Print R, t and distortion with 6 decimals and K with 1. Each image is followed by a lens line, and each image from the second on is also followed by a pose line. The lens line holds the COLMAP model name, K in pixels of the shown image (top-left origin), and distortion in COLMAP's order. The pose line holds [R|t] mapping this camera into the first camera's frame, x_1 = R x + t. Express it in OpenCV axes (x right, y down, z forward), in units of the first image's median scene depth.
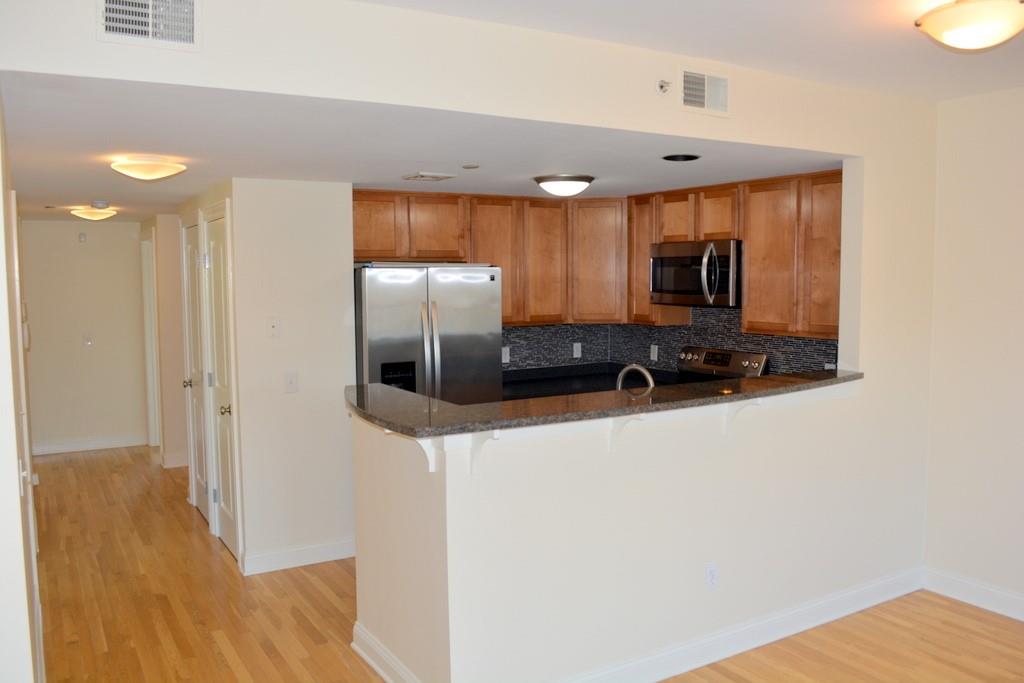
lens RADIAL K [[832.0, 0, 506.2], [0, 832.0, 339.5], [0, 0, 1]] dist [-0.082335, 0.011257]
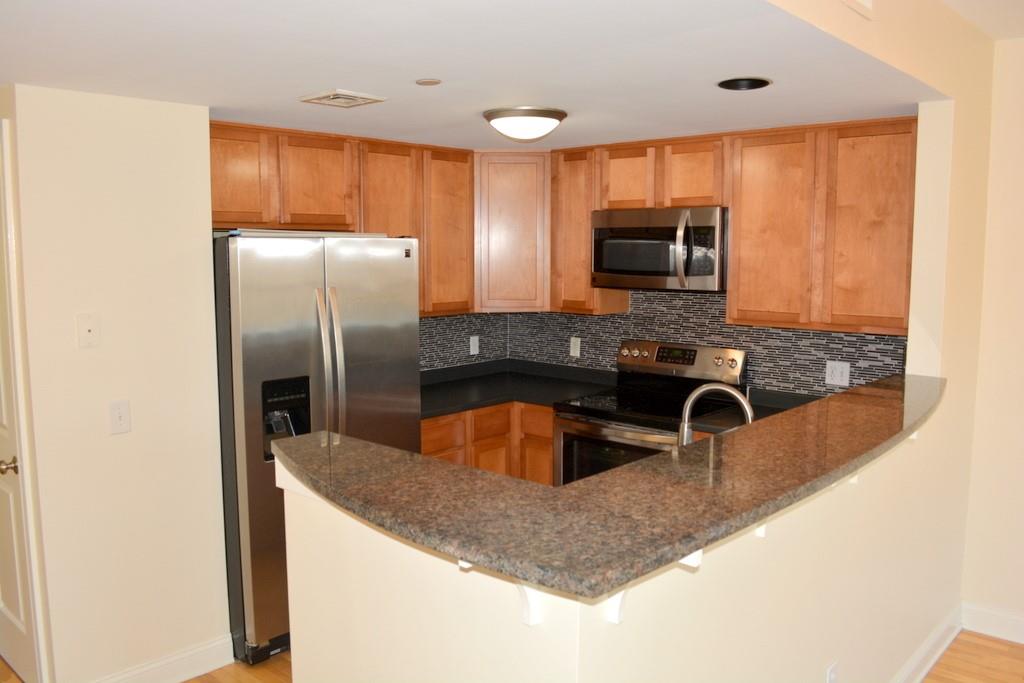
lens RADIAL K [[832.0, 0, 506.2], [0, 832.0, 339.5], [0, 0, 1]] dist [-0.082335, 0.011257]
pose [[0.957354, -0.023934, 0.287926, -0.137482], [0.015813, 0.999410, 0.030498, -0.019770], [-0.288486, -0.024644, 0.957167, 0.280659]]
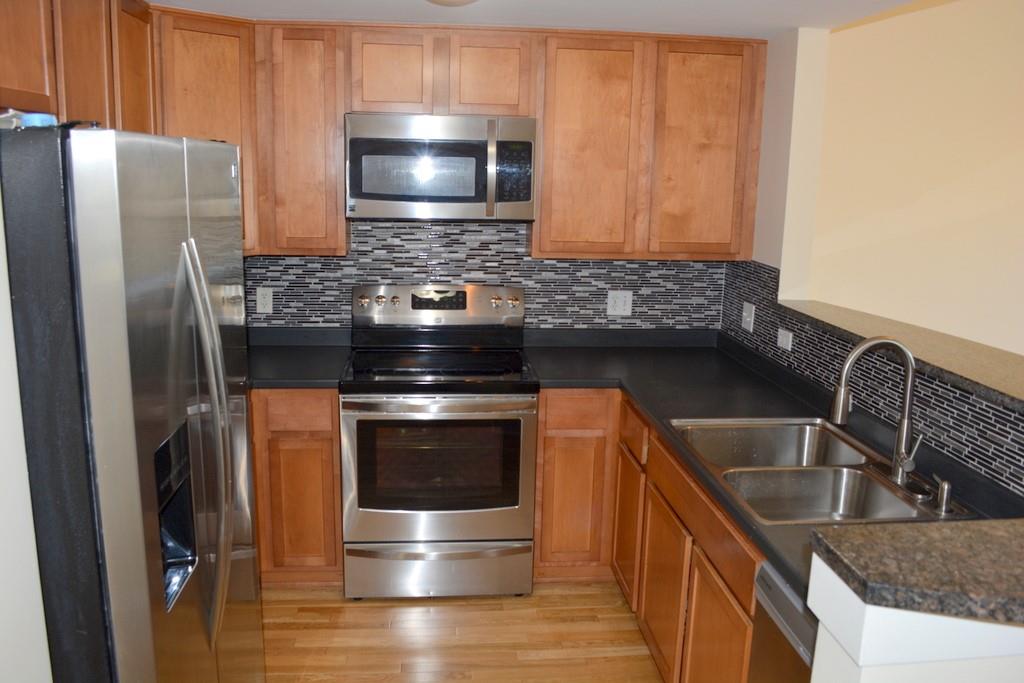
lens RADIAL K [[832.0, 0, 506.2], [0, 832.0, 339.5], [0, 0, 1]] dist [-0.082335, 0.011257]
pose [[0.428957, -0.161221, 0.888821, -0.320281], [0.046134, 0.986570, 0.156687, -0.047341], [-0.902146, -0.026208, 0.430634, 0.677946]]
